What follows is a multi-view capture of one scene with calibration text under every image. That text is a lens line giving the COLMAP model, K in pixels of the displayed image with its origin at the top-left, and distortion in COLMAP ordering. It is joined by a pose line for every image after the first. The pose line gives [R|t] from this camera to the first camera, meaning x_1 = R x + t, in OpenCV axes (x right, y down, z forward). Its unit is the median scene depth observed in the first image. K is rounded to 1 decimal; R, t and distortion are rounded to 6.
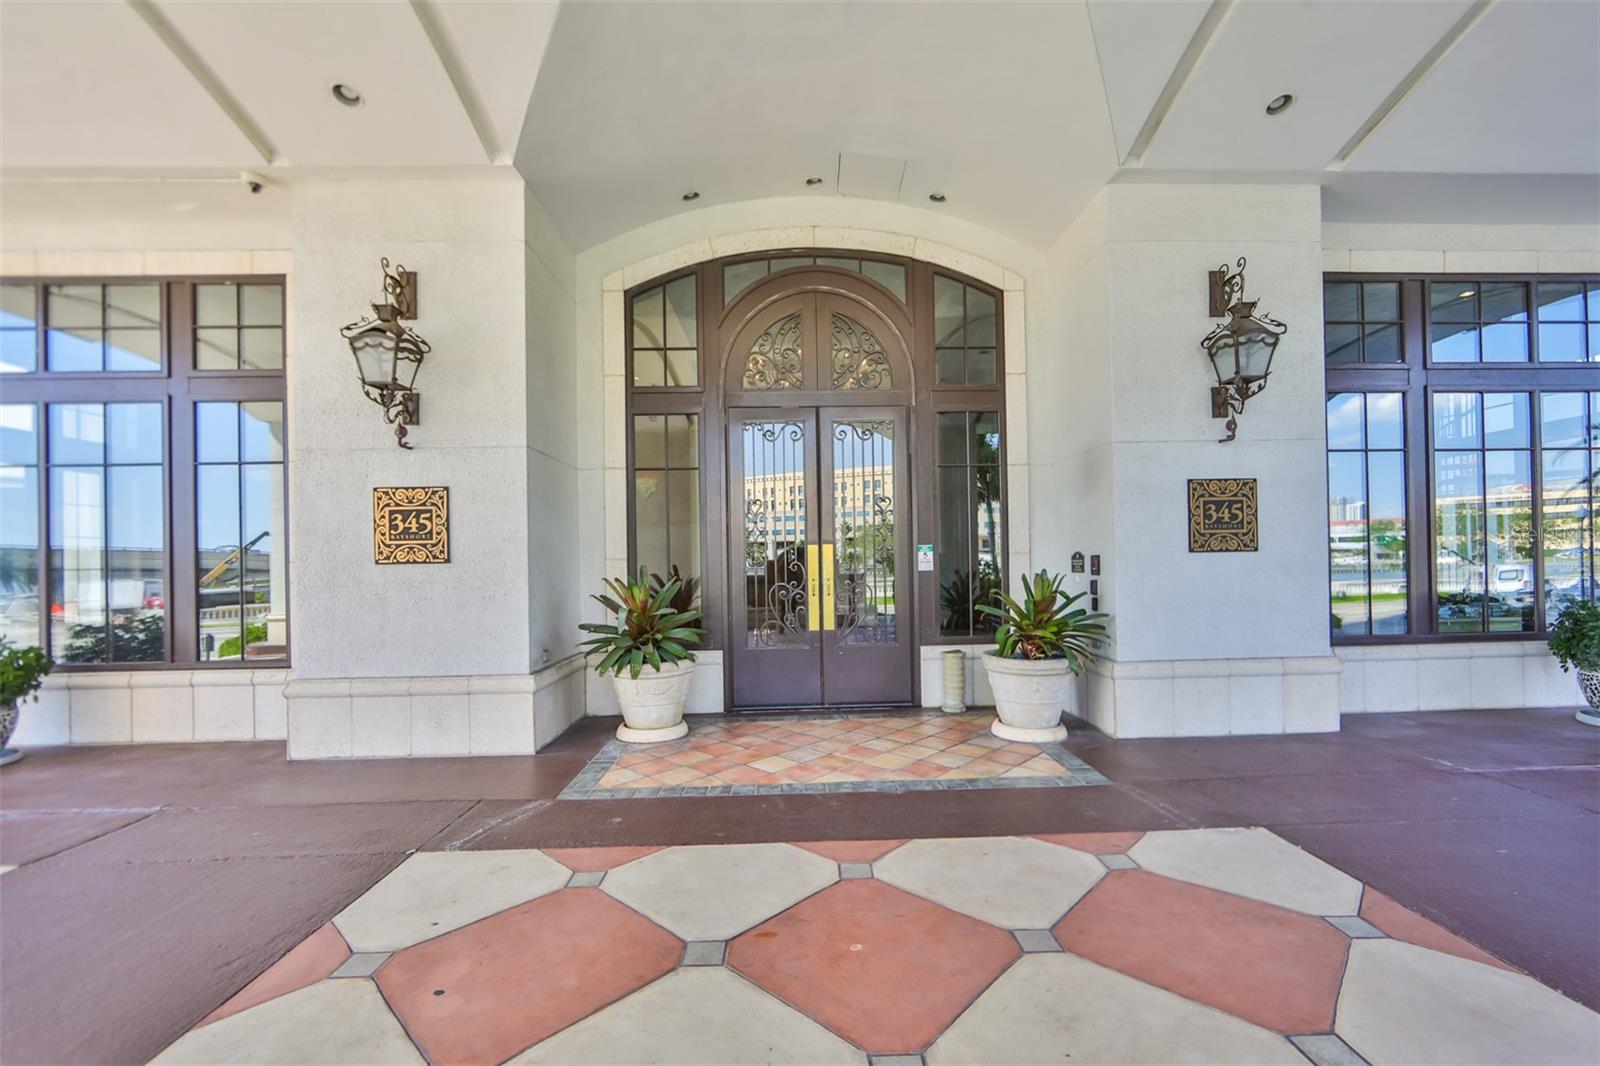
lens RADIAL K [[693.4, 0, 793.0], [0, 693.4, 538.6], [0, 0, 1]] dist [-0.015031, -0.000047]
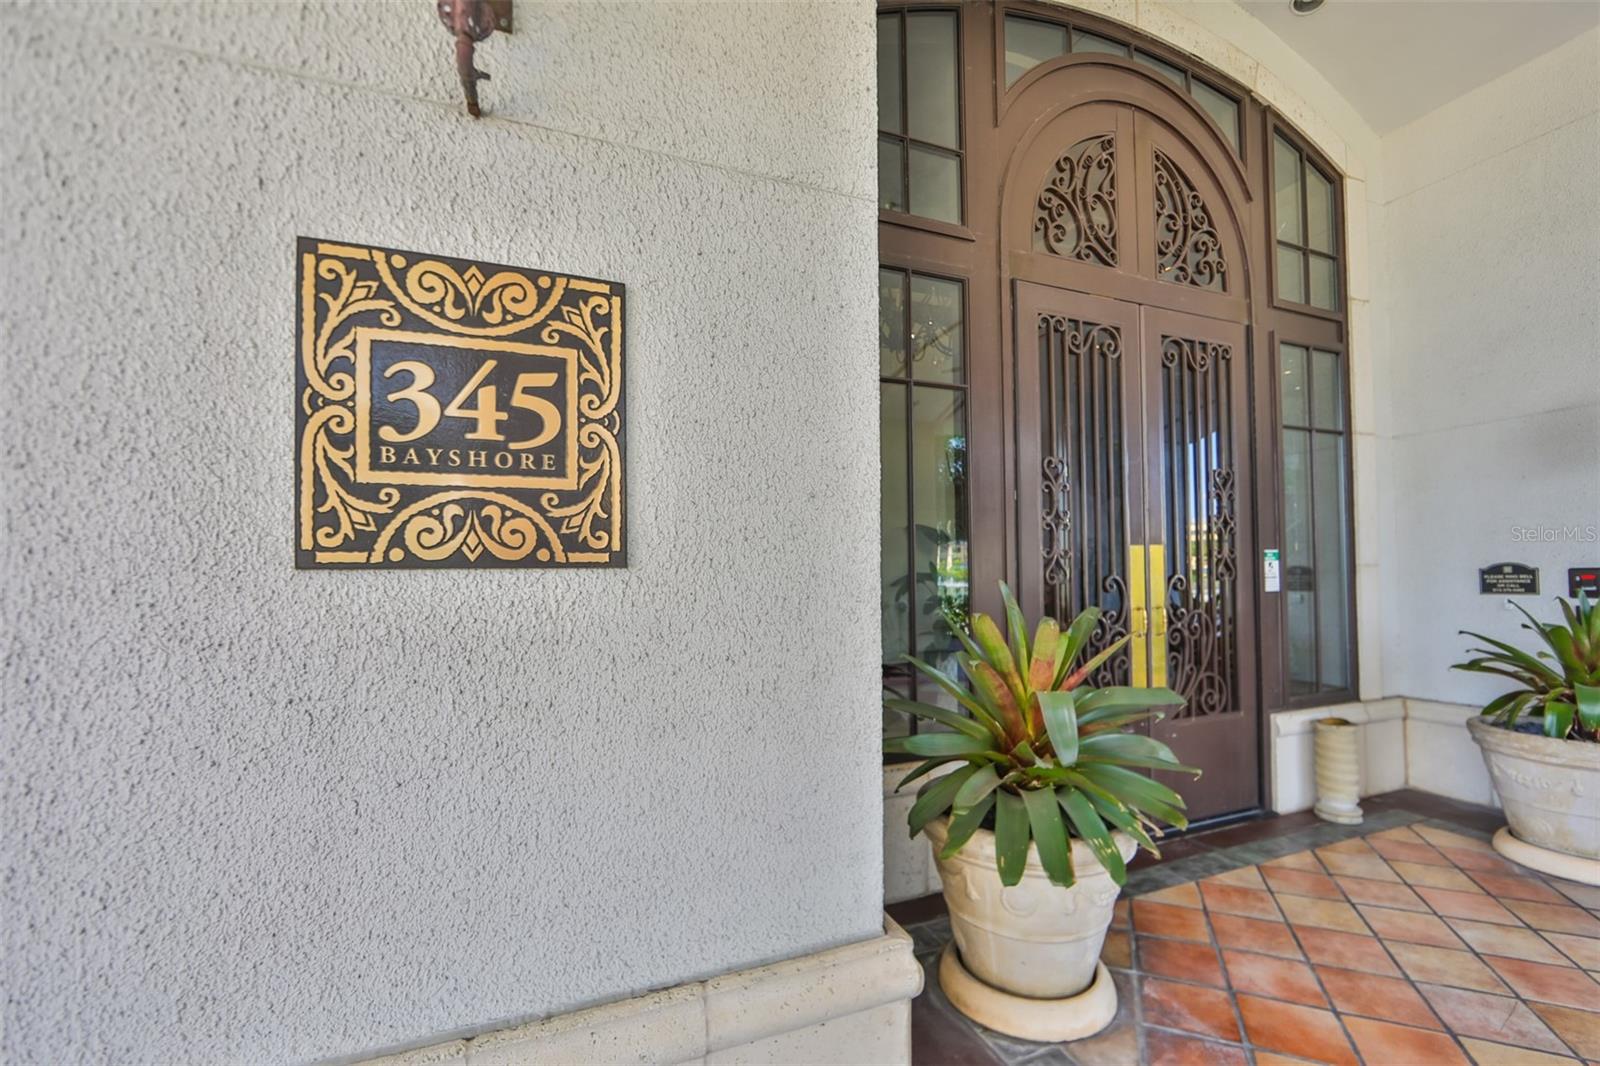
lens RADIAL K [[693.4, 0, 809.4], [0, 693.4, 541.0], [0, 0, 1]] dist [-0.015031, -0.000047]
pose [[0.932092, 0.026429, 0.361255, -0.529401], [-0.019036, 0.999530, -0.024010, 0.030457], [-0.361720, 0.015503, 0.932158, 0.725631]]
